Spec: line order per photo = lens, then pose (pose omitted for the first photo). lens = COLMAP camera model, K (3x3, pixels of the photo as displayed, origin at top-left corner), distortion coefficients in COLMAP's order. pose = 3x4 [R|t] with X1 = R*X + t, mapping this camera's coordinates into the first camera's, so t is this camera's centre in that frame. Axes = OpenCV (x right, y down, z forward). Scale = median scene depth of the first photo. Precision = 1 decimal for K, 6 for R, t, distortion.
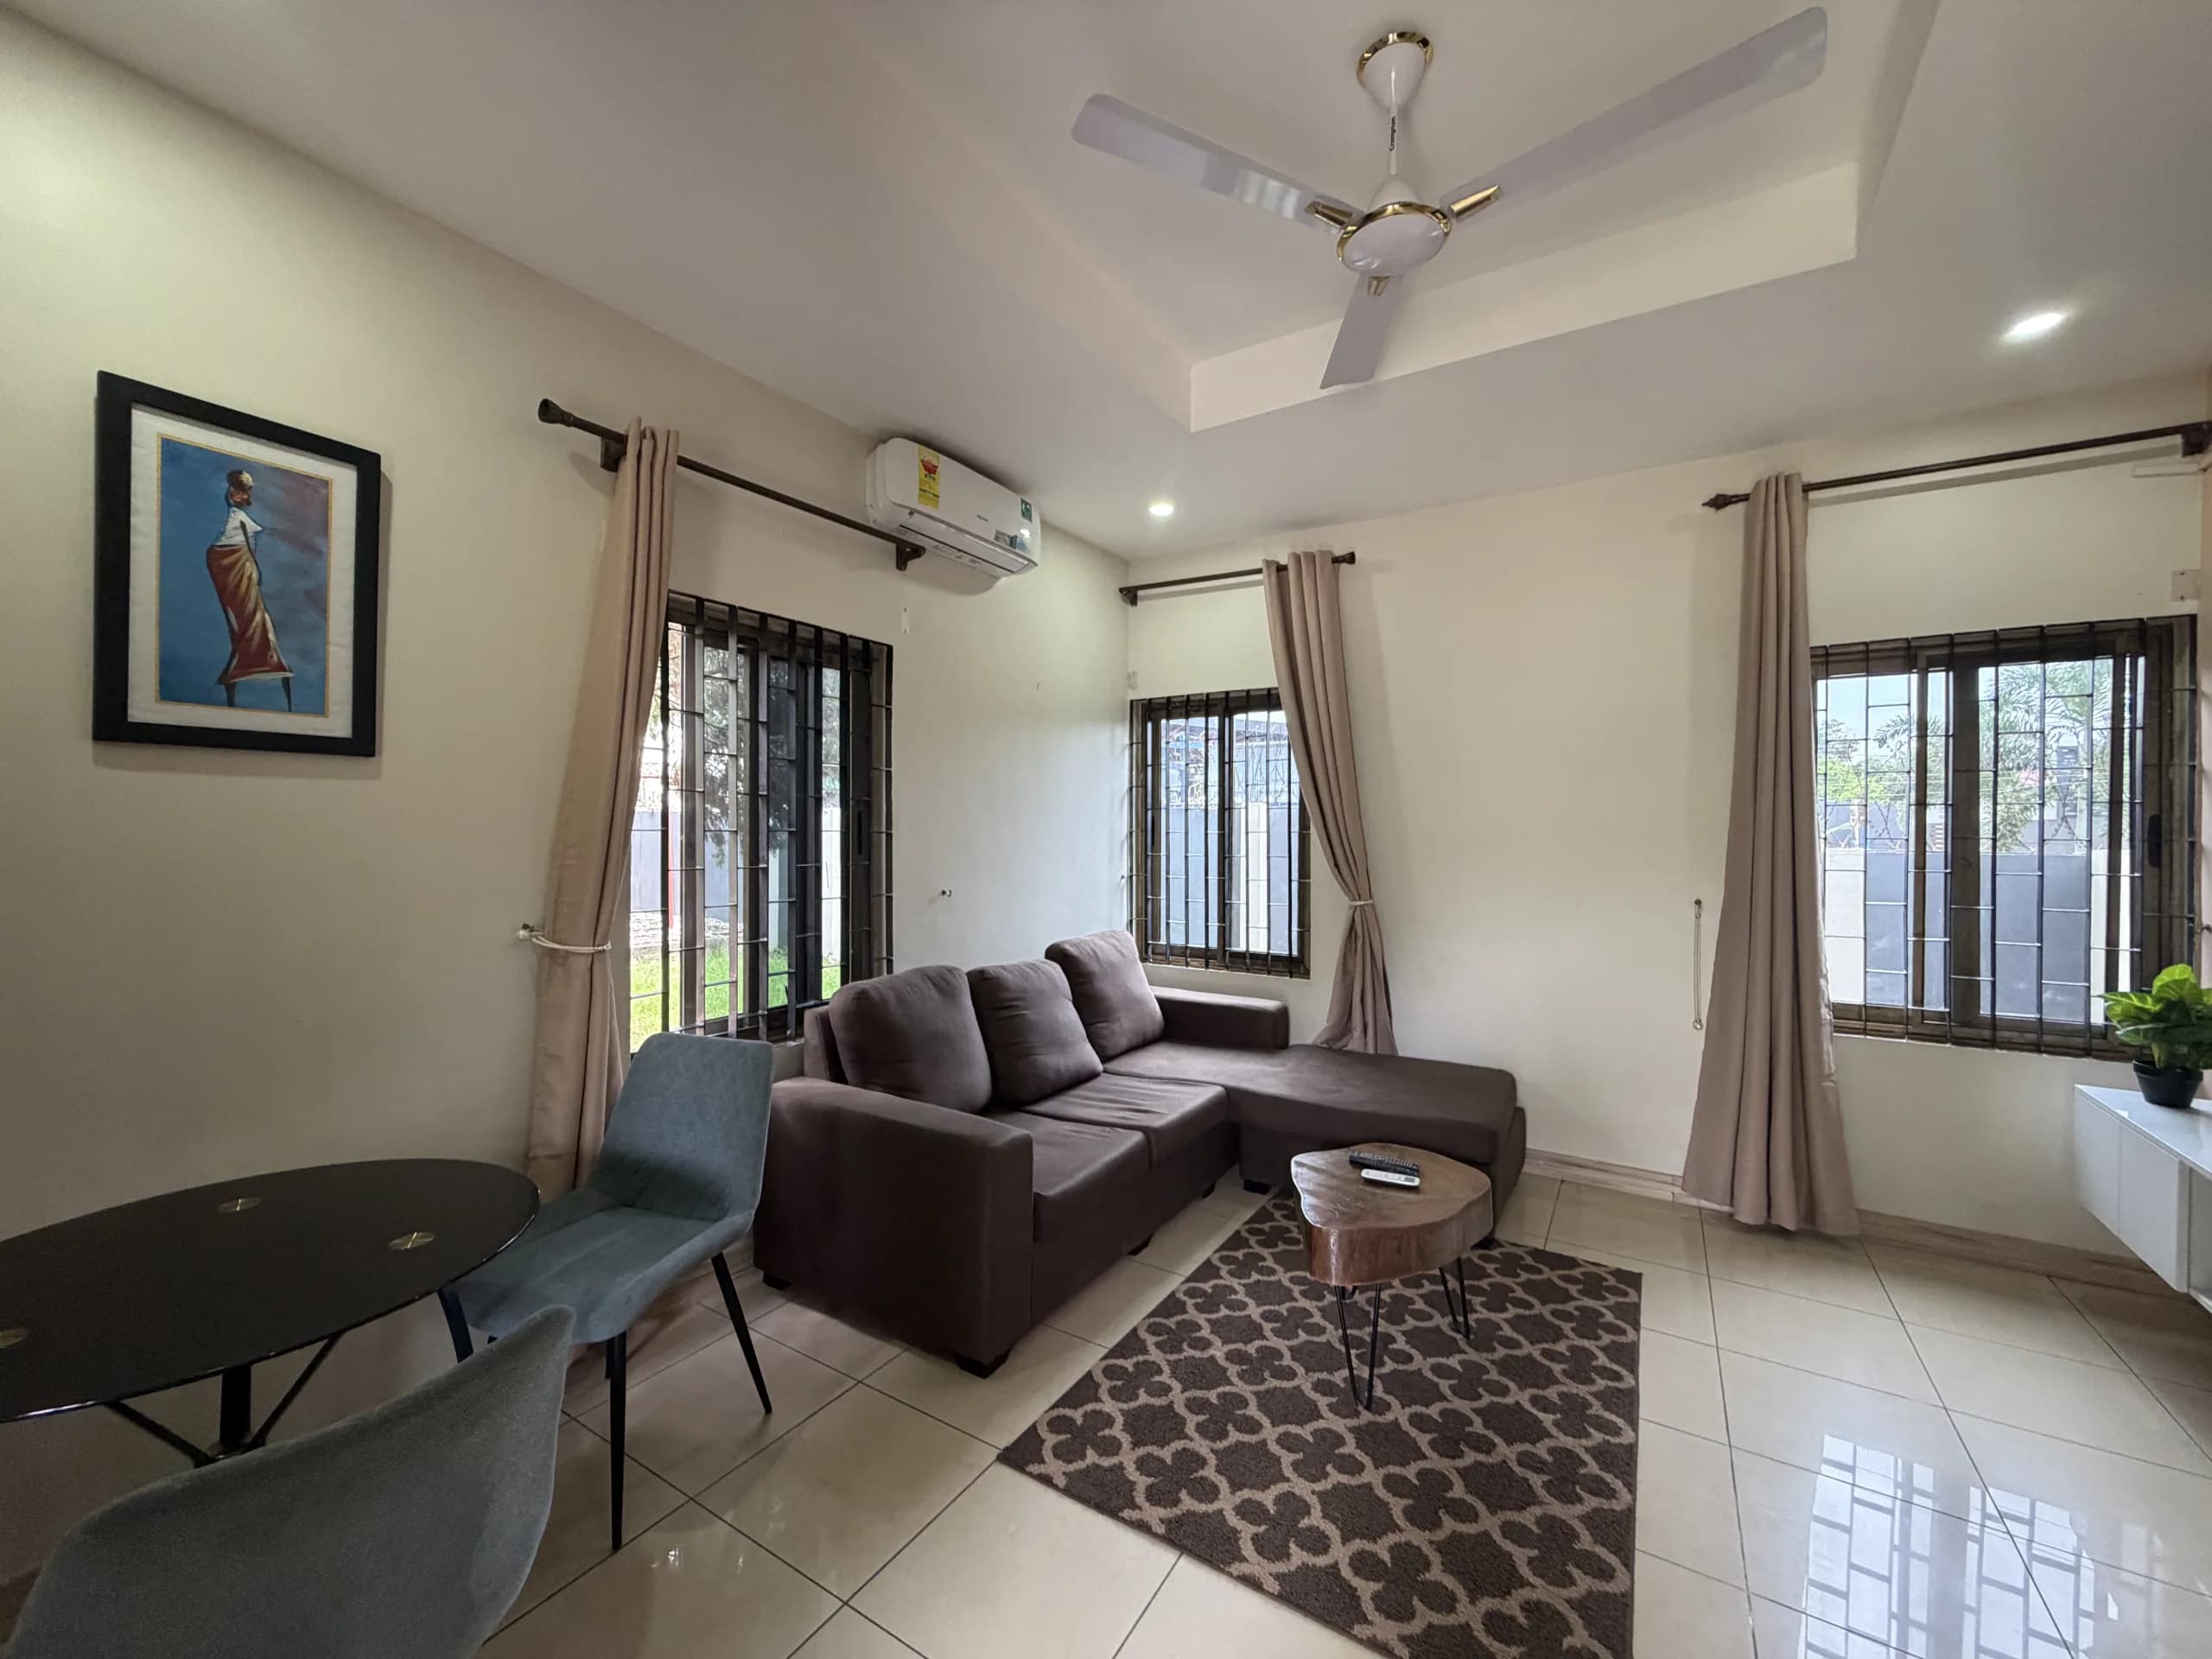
lens RADIAL K [[884.1, 0, 1099.3], [0, 884.1, 832.2], [0, 0, 1]] dist [0.000704, 0.000004]
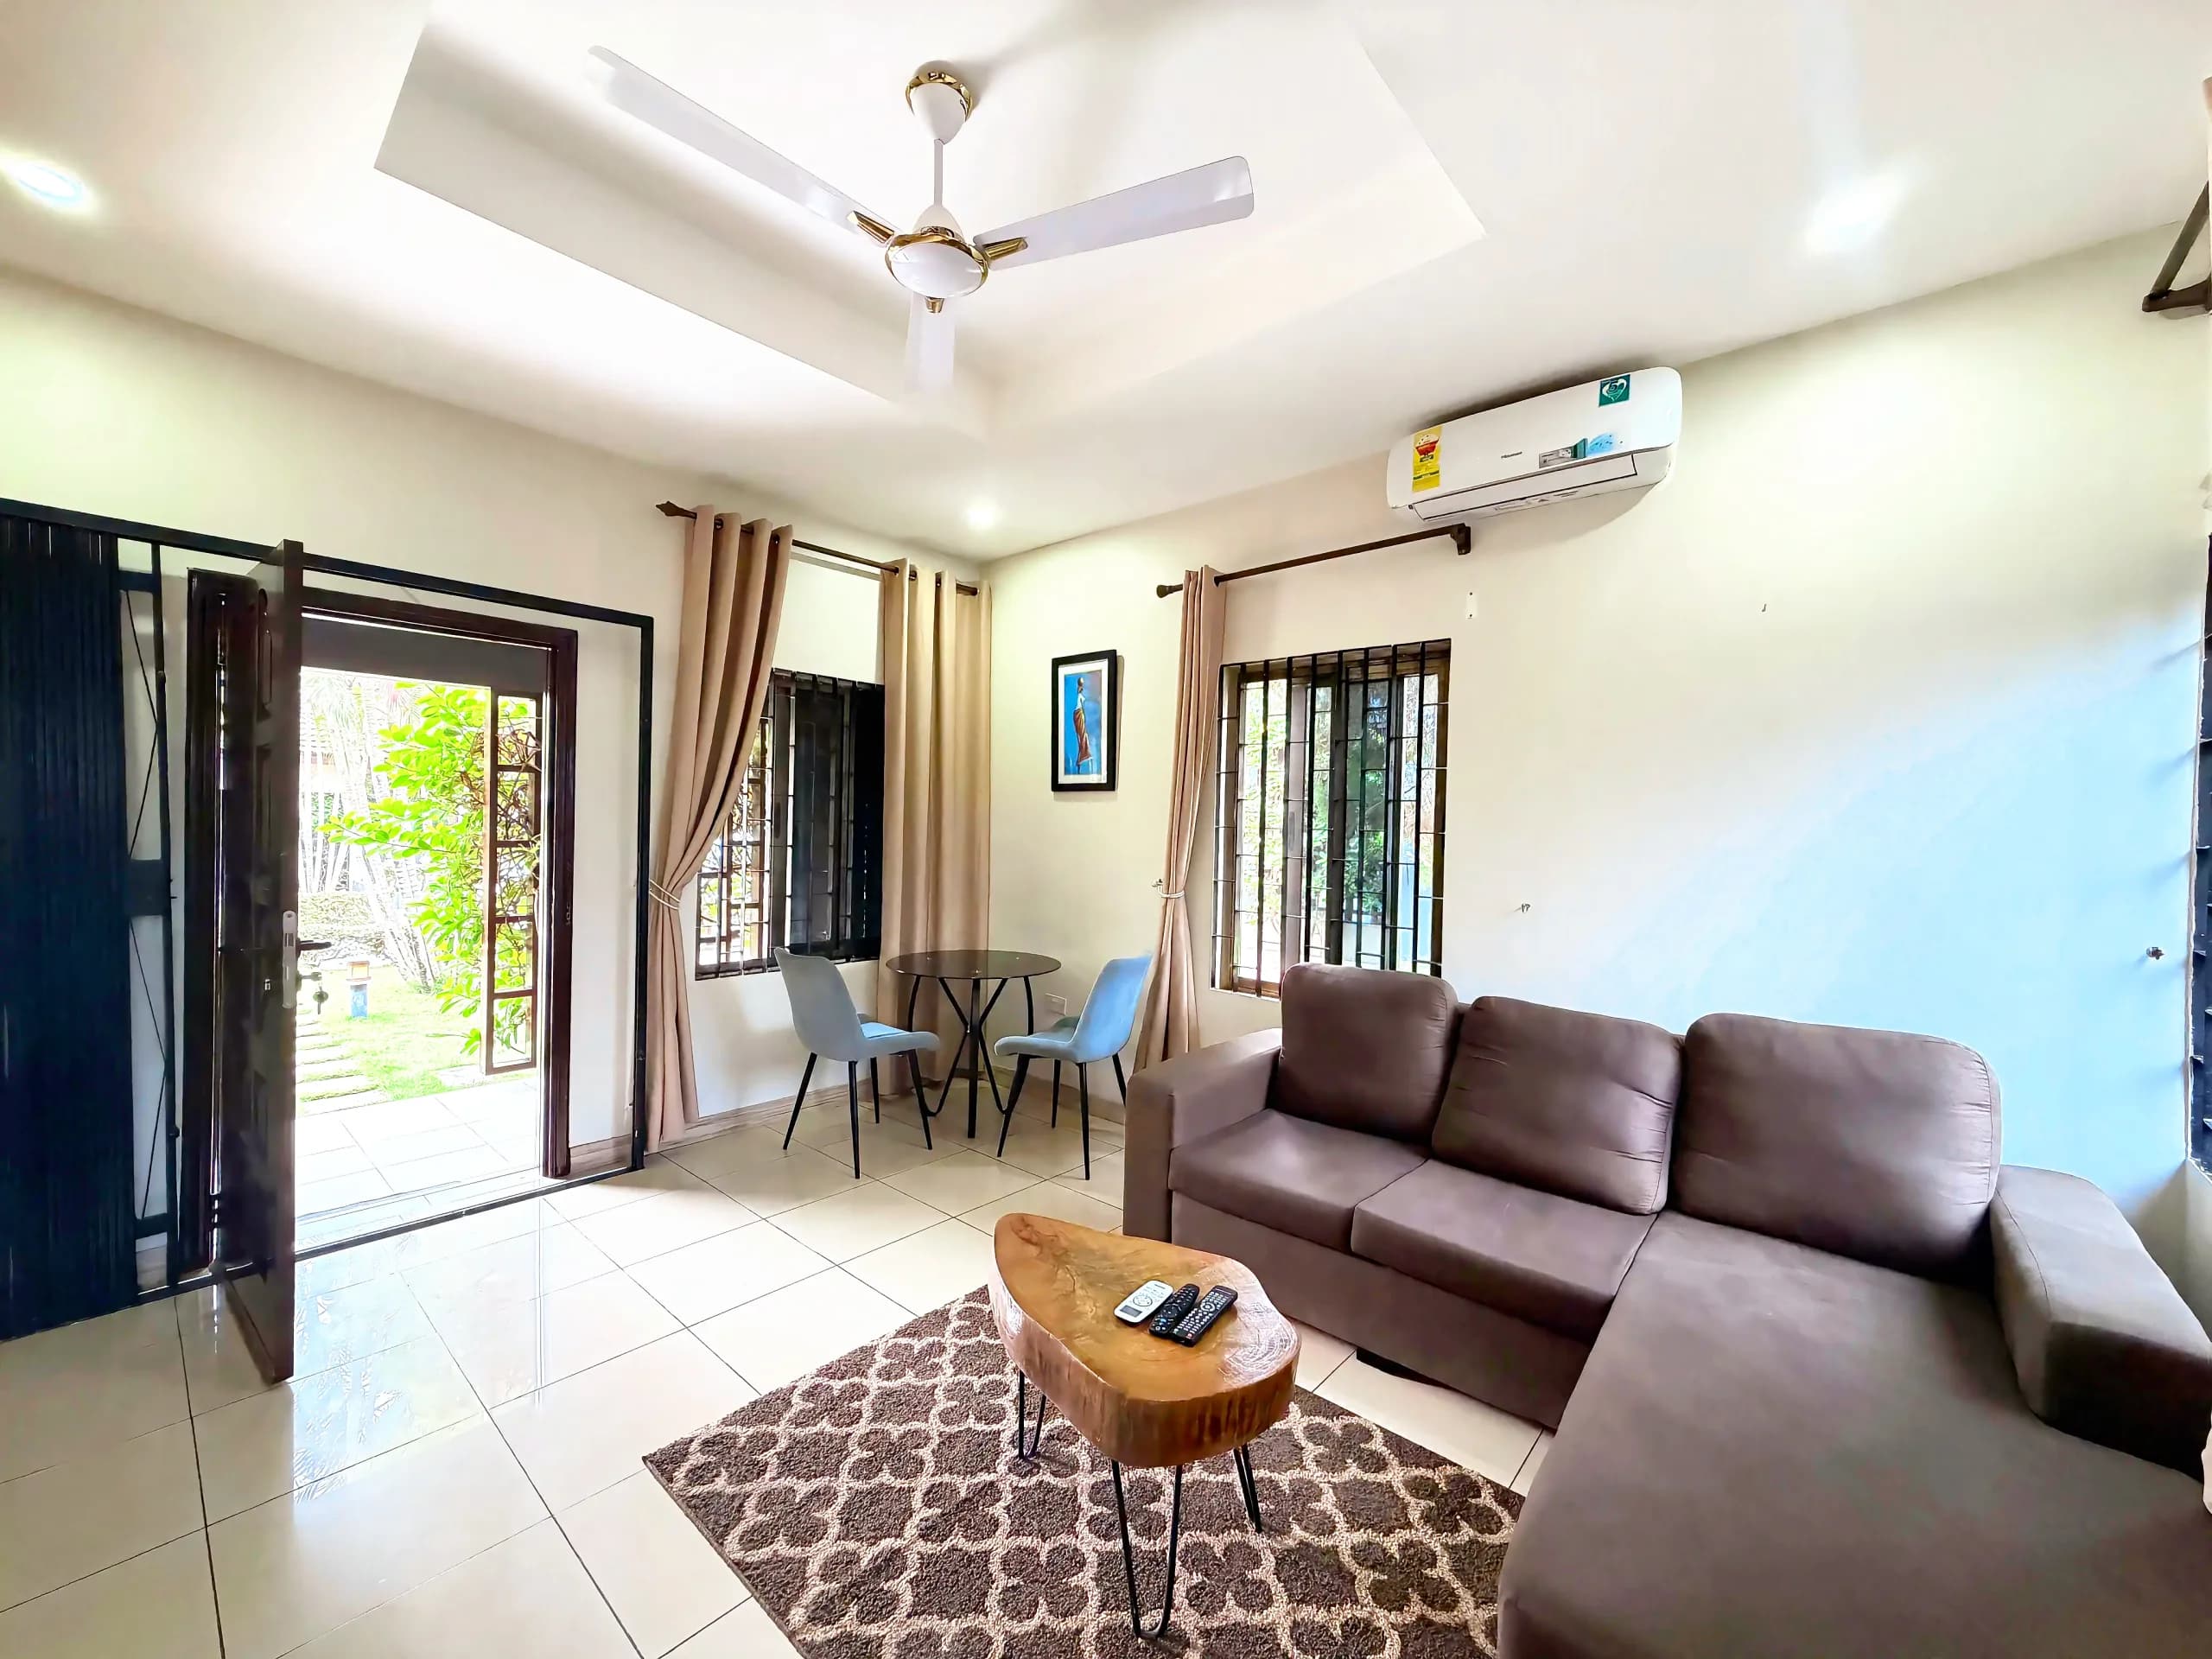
lens RADIAL K [[884.1, 0, 1099.3], [0, 884.1, 832.2], [0, 0, 1]] dist [0.000704, 0.000004]
pose [[-0.166417, -0.000943, -0.986055, 0.905871], [-0.026680, 0.999638, 0.003546, 0.006087], [0.985695, 0.026898, -0.166381, 0.928649]]
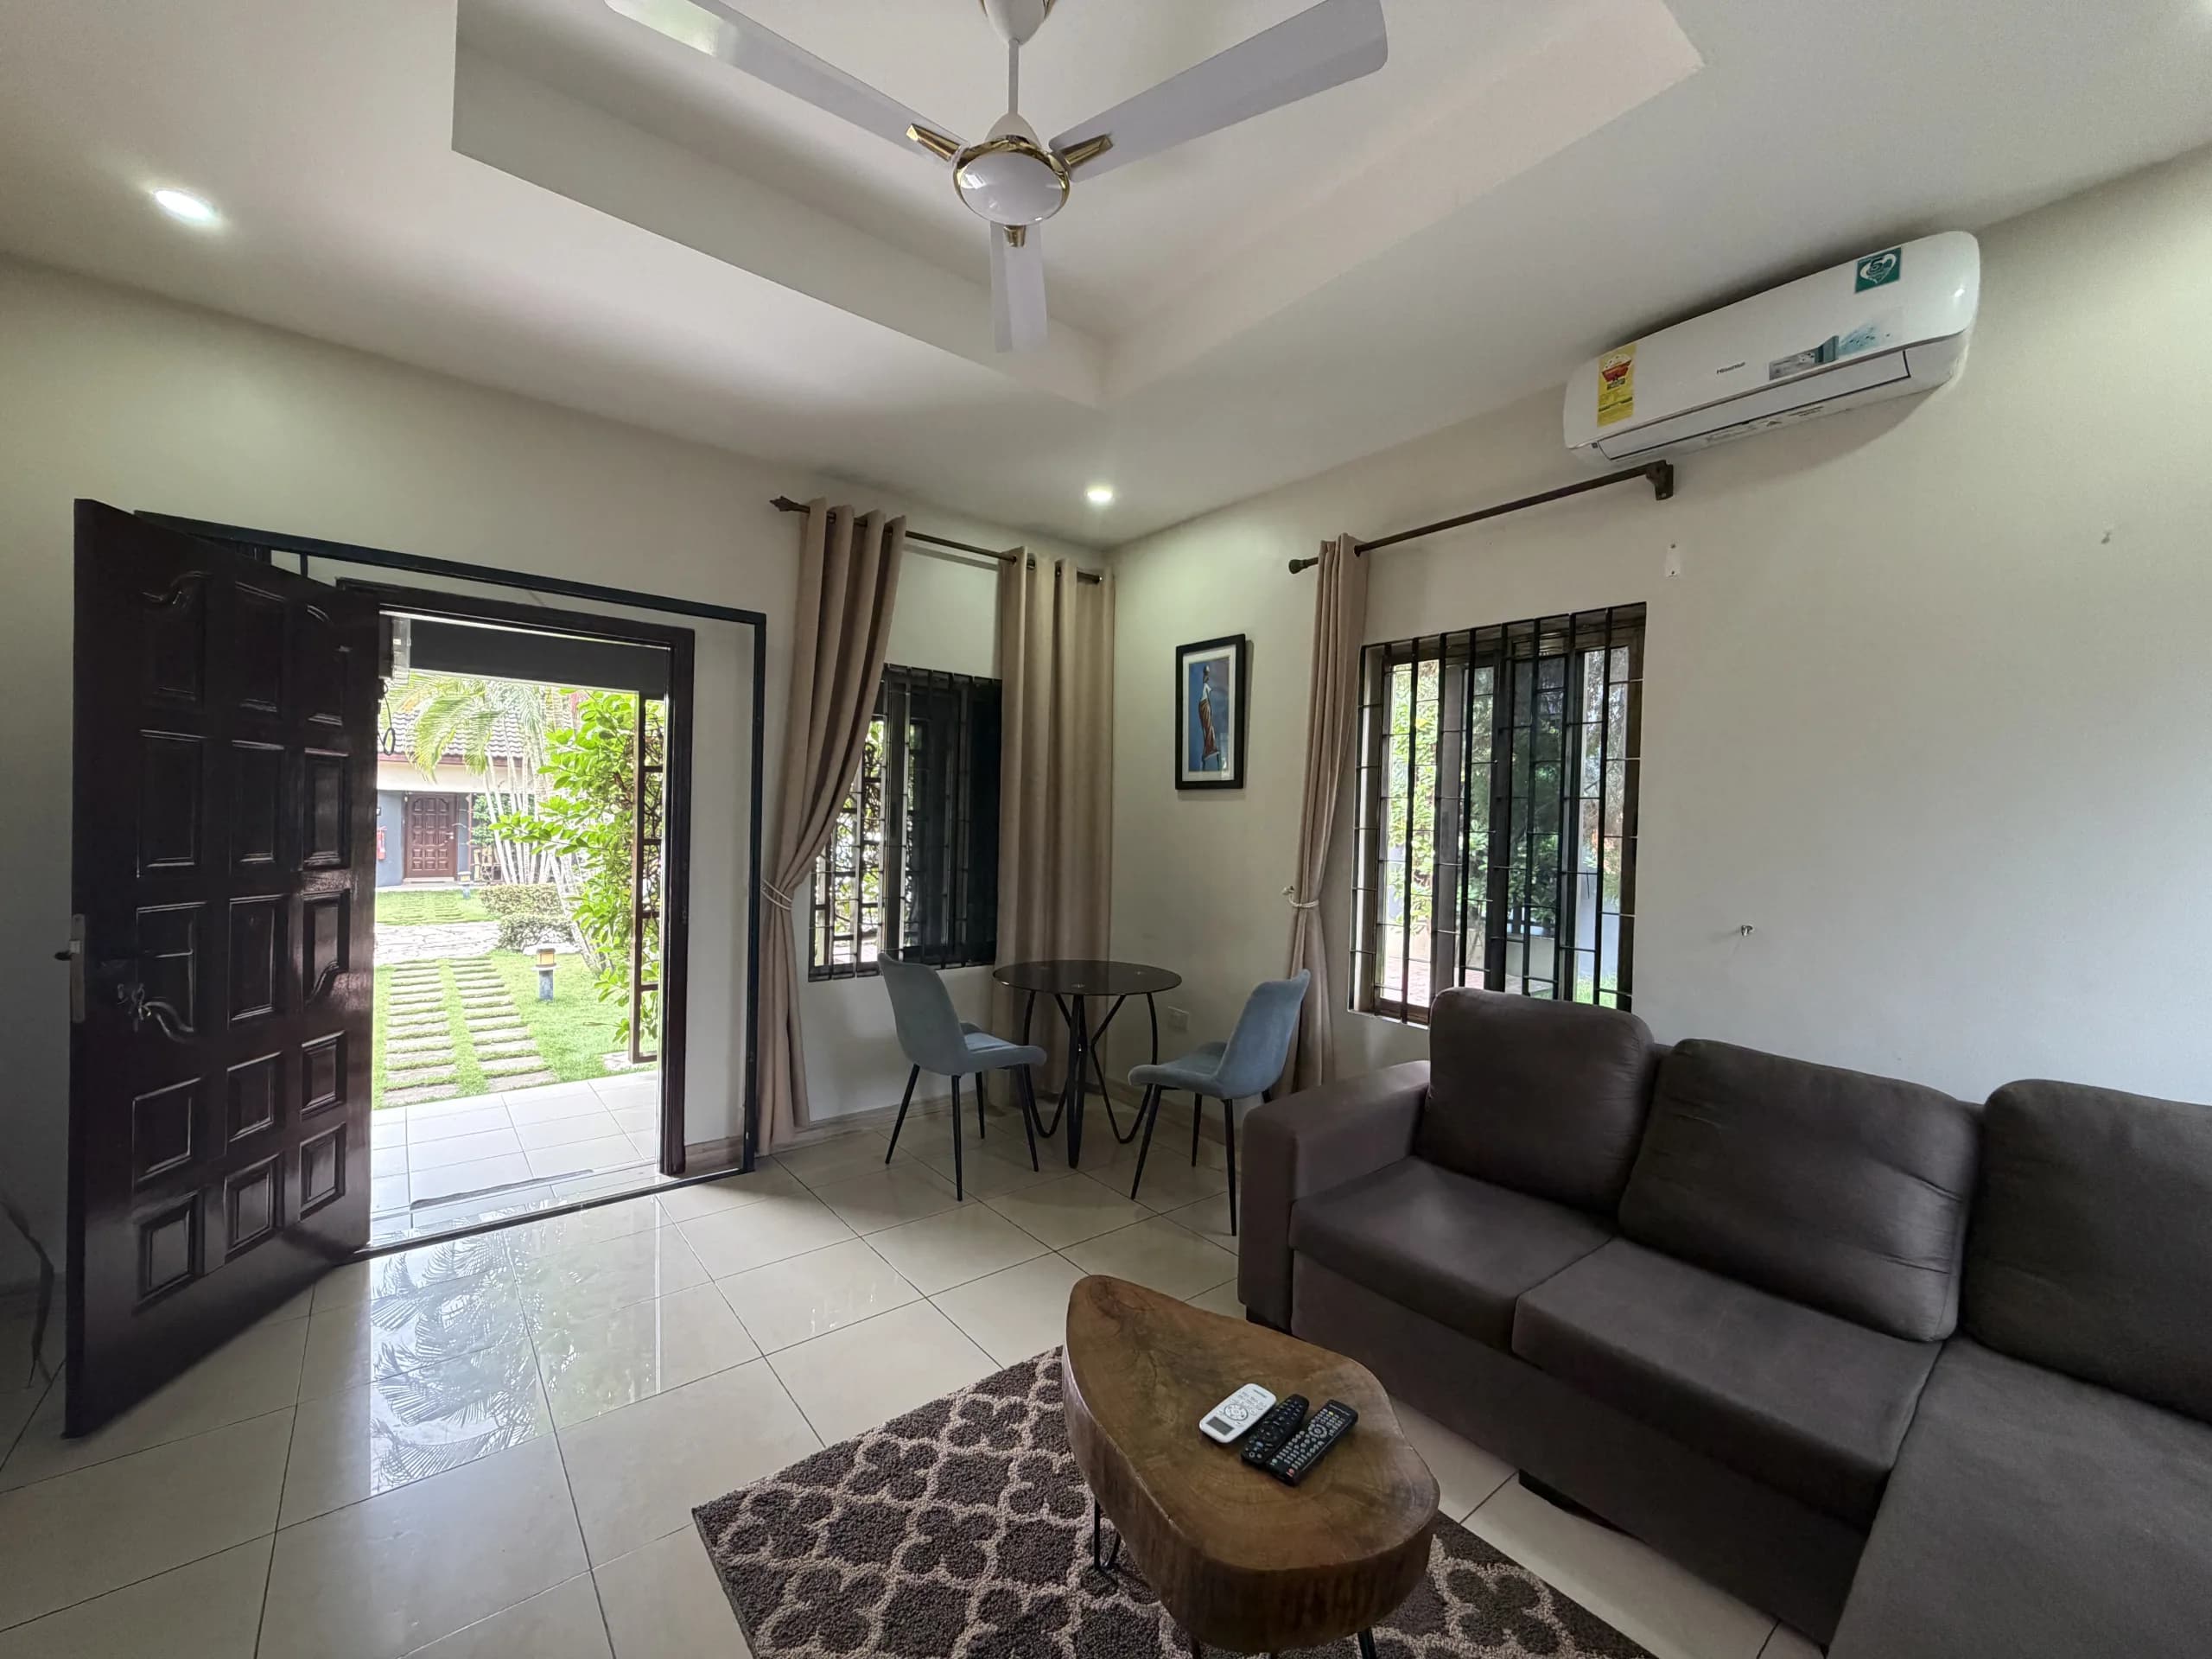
lens RADIAL K [[884.1, 0, 1099.3], [0, 884.1, 832.2], [0, 0, 1]] dist [0.000704, 0.000004]
pose [[-0.328453, -0.003561, -0.944514, 0.790761], [-0.031022, 0.999494, 0.007020, 0.005304], [0.944011, 0.031606, -0.328397, 0.945665]]
